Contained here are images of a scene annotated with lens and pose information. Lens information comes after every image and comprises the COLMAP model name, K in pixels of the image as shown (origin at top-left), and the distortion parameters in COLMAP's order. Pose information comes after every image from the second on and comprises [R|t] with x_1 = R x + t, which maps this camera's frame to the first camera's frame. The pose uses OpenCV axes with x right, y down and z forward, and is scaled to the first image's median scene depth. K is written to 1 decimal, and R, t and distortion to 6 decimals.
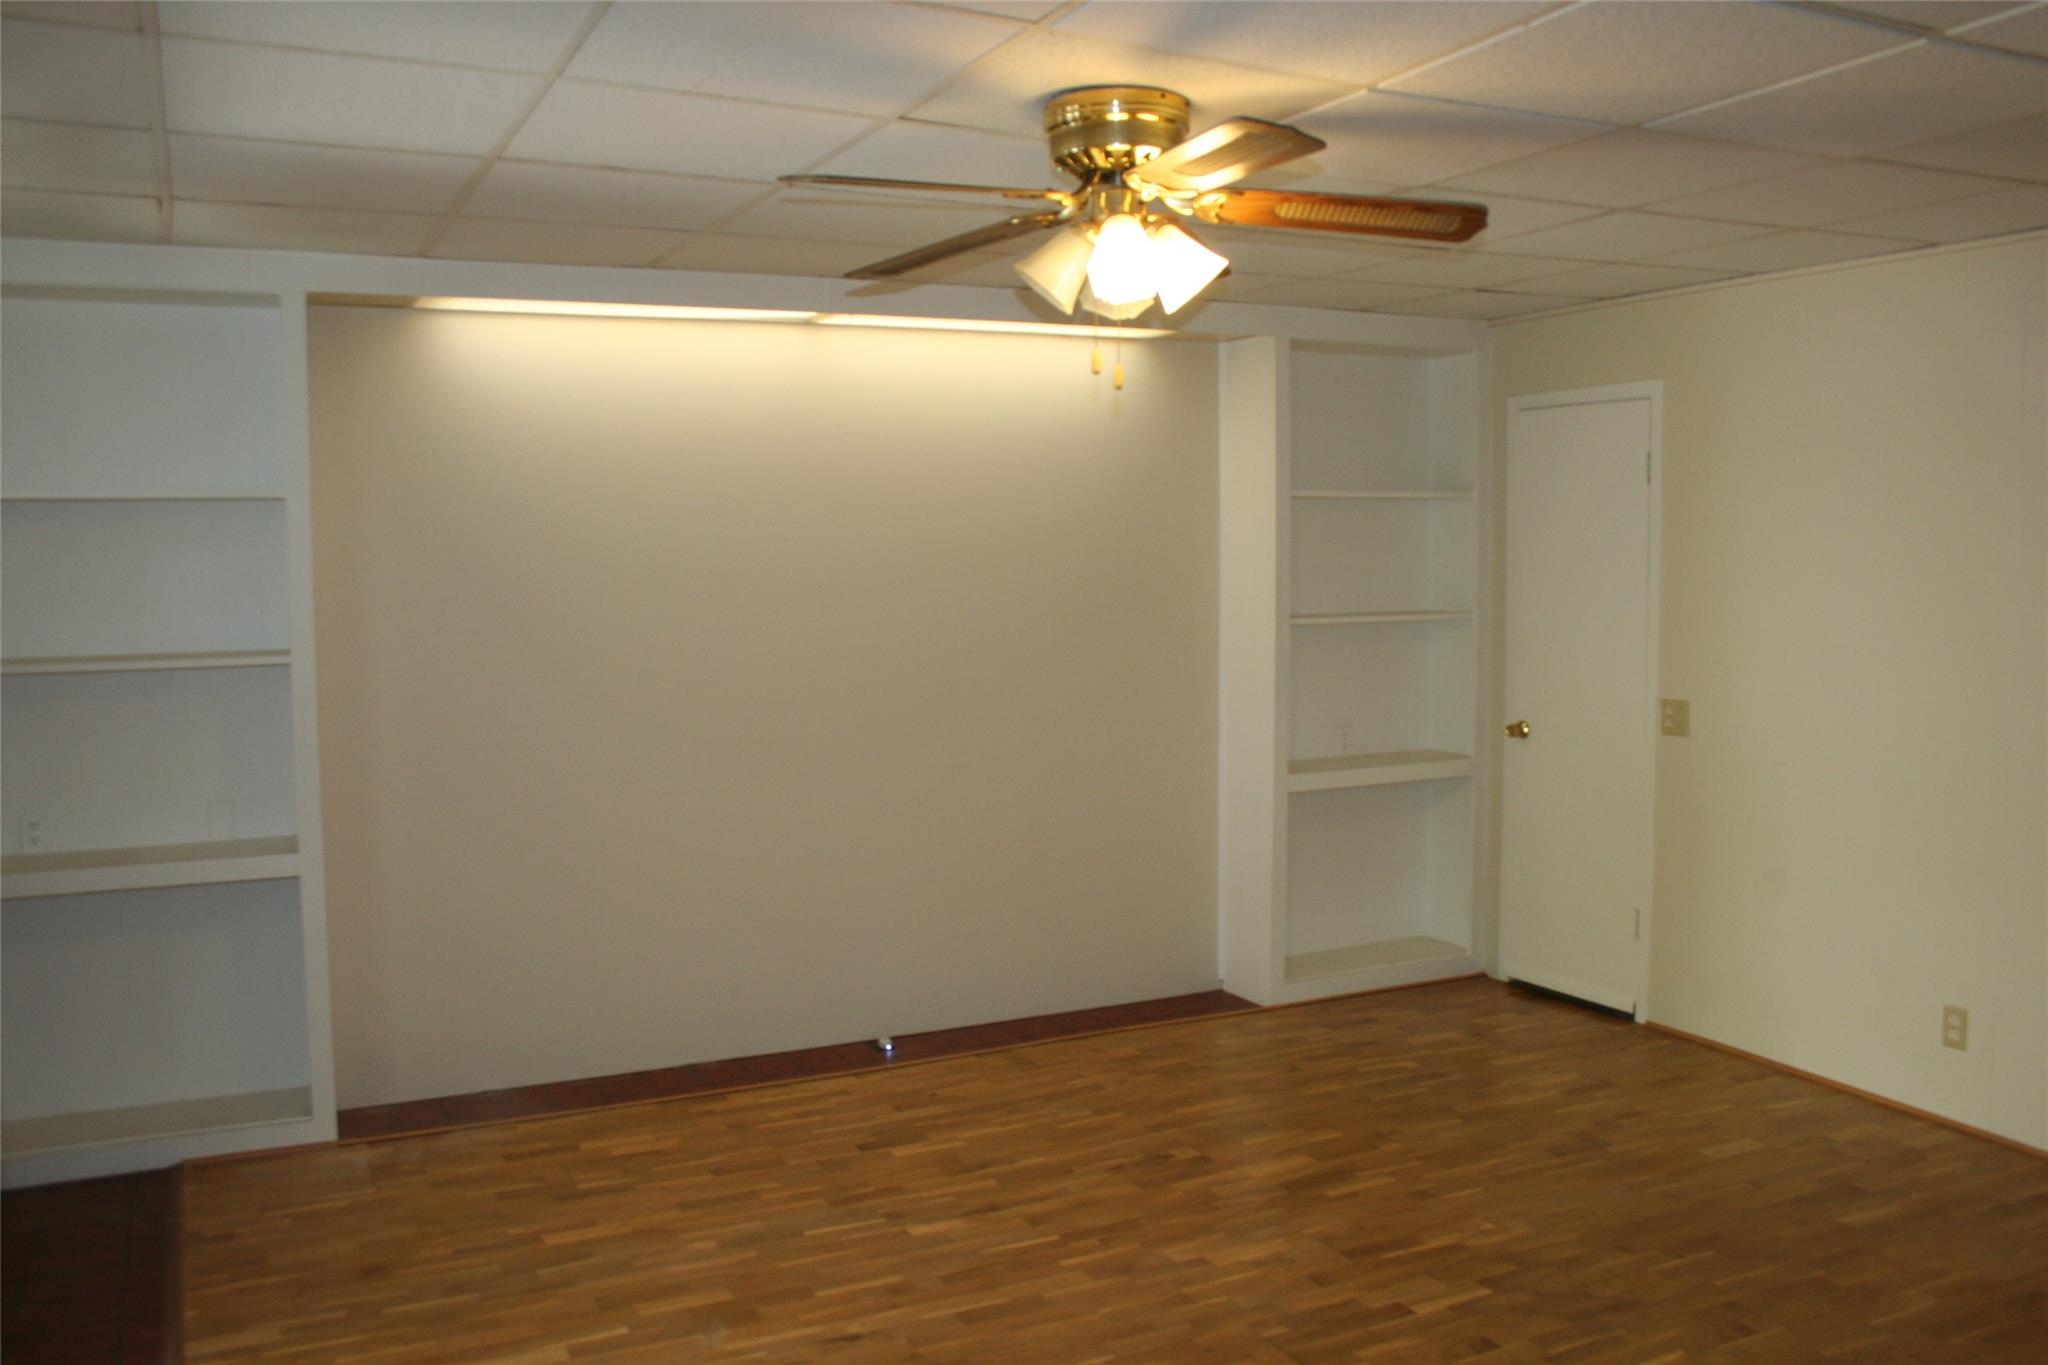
lens RADIAL K [[1730.1, 0, 1018.3], [0, 1730.1, 679.1], [0, 0, 1]] dist [-0.138151, 0.108775]
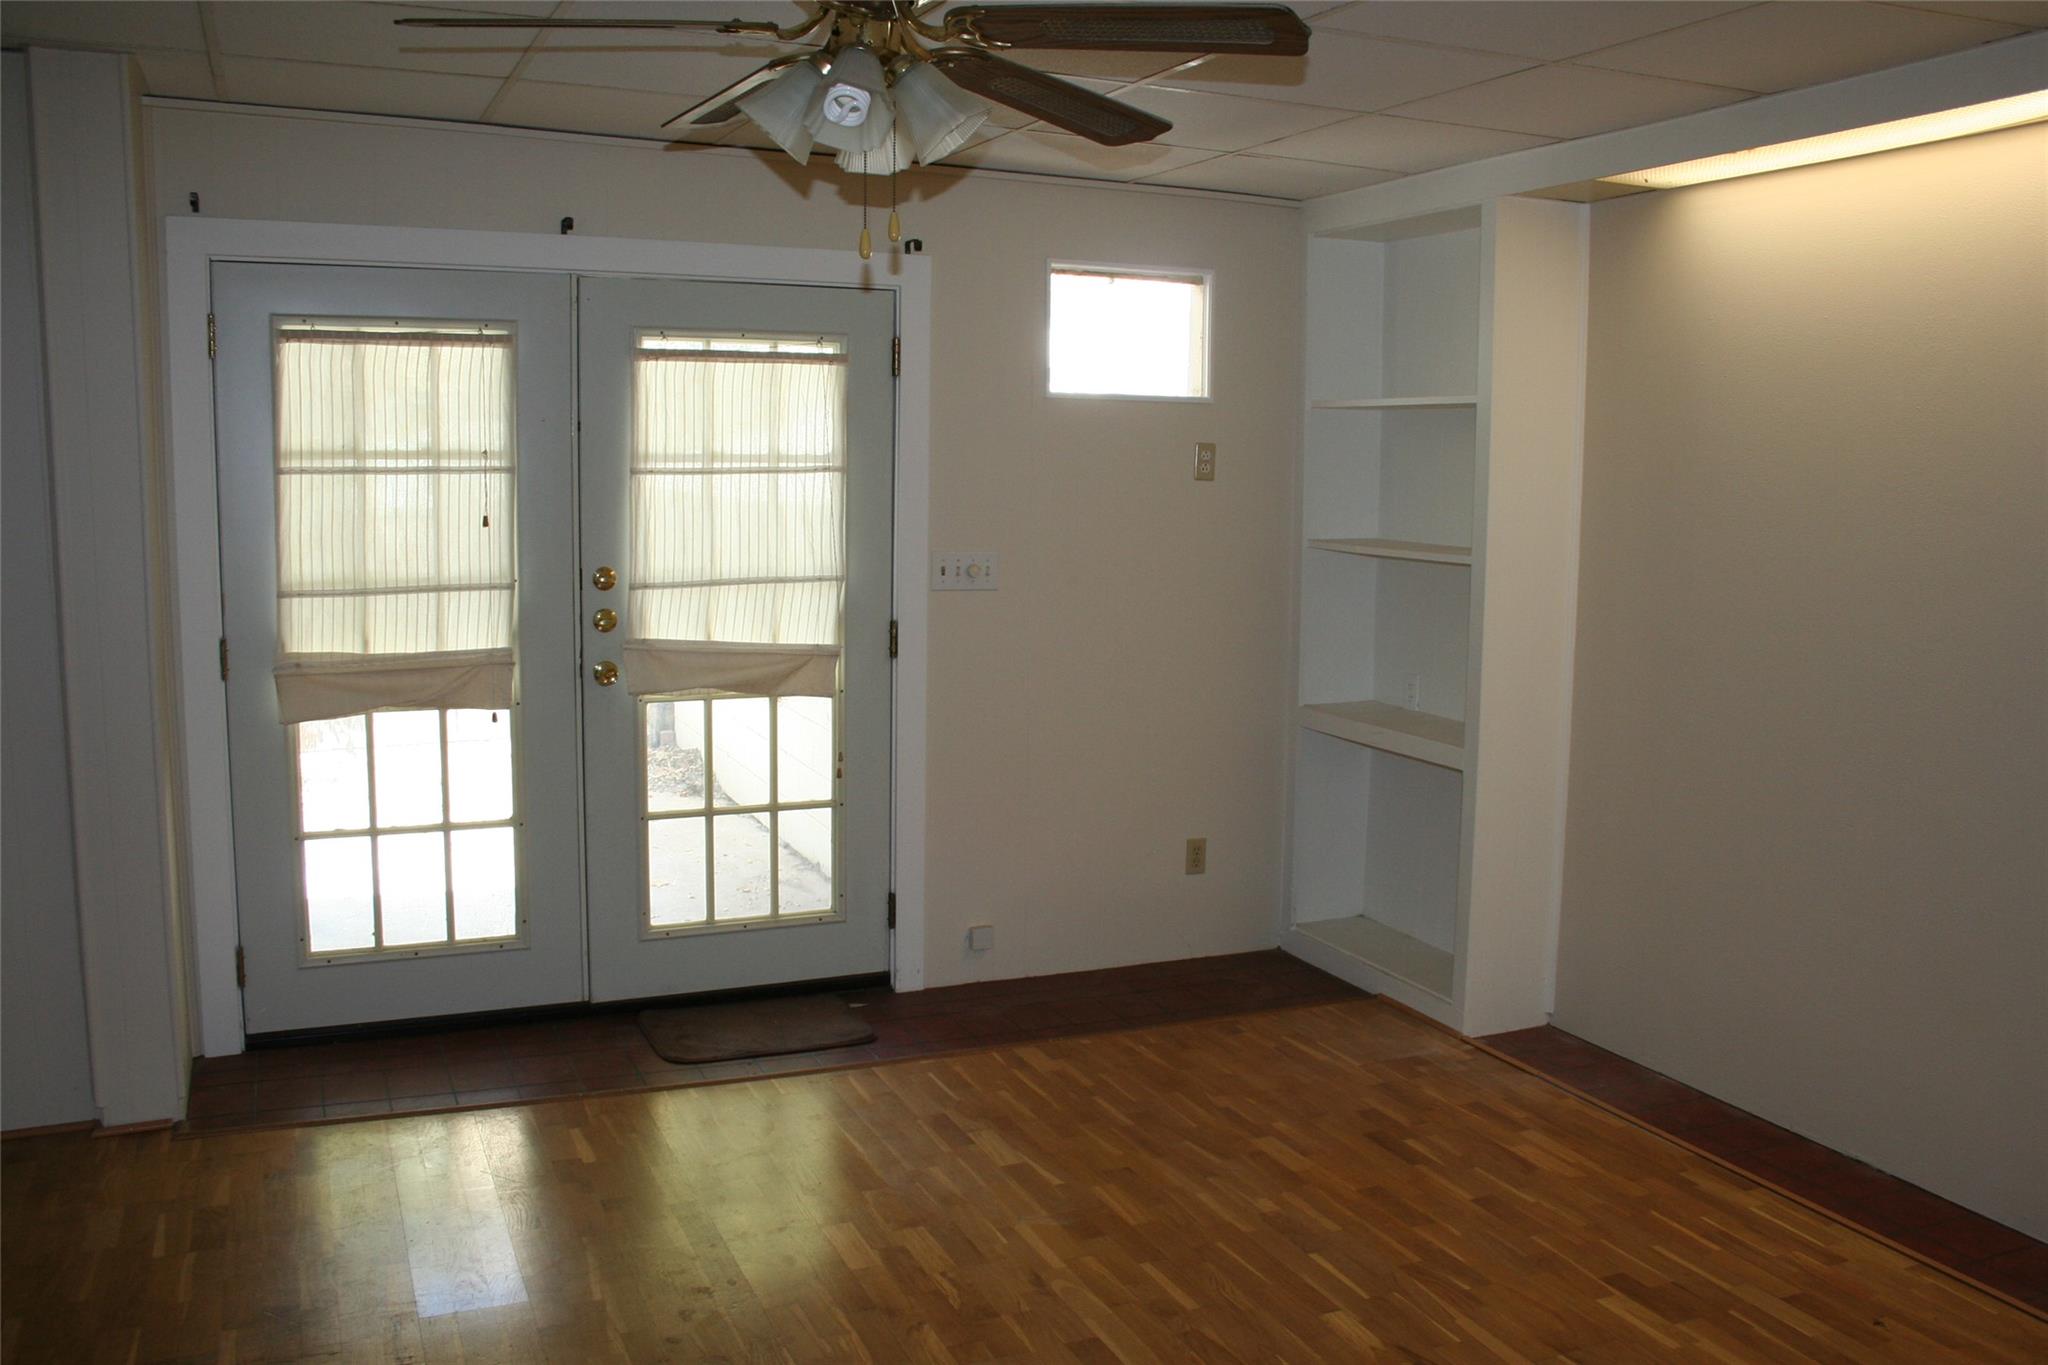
lens RADIAL K [[1730.1, 0, 1017.5], [0, 1730.1, 681.9], [0, 0, 1]] dist [-0.138151, 0.108775]
pose [[-0.063935, 0.129226, -0.989552, 0.656893], [-0.087189, 0.987066, 0.134535, -0.055754], [0.994138, 0.094880, -0.051841, 0.830849]]
